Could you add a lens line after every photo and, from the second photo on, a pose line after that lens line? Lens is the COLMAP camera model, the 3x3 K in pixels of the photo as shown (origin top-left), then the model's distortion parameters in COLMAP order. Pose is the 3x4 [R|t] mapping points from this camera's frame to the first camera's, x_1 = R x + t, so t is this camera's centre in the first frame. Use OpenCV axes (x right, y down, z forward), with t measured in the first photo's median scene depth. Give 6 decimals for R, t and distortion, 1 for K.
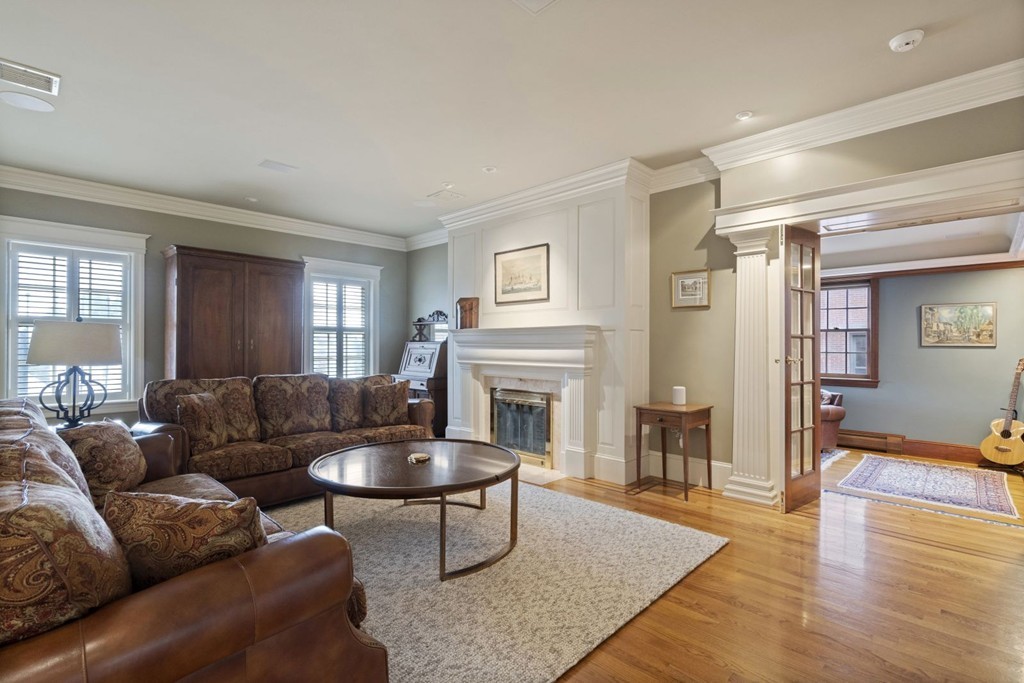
lens RADIAL K [[480.8, 0, 506.1], [0, 480.8, 341.6], [0, 0, 1]] dist [-0.000244, 0.001551]
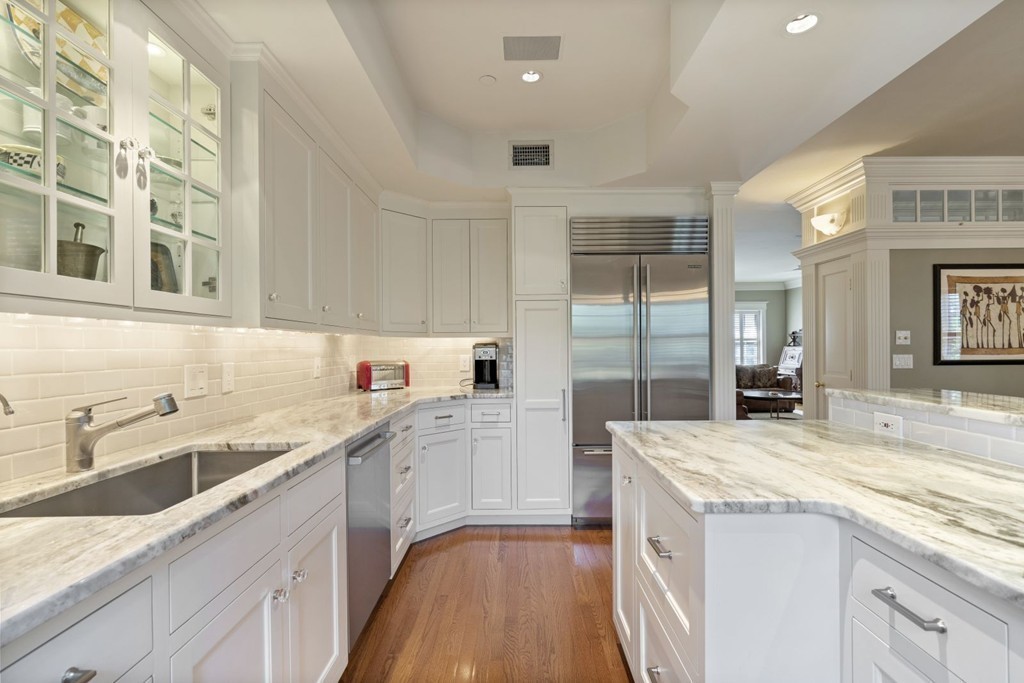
lens RADIAL K [[461.8, 0, 513.9], [0, 461.8, 343.3], [0, 0, 1]] dist [-0.005894, 0.002034]
pose [[0.699825, -0.008155, -0.714268, 0.395106], [0.010414, 0.999945, -0.001214, -0.026094], [0.714238, -0.006589, 0.699872, -1.109659]]
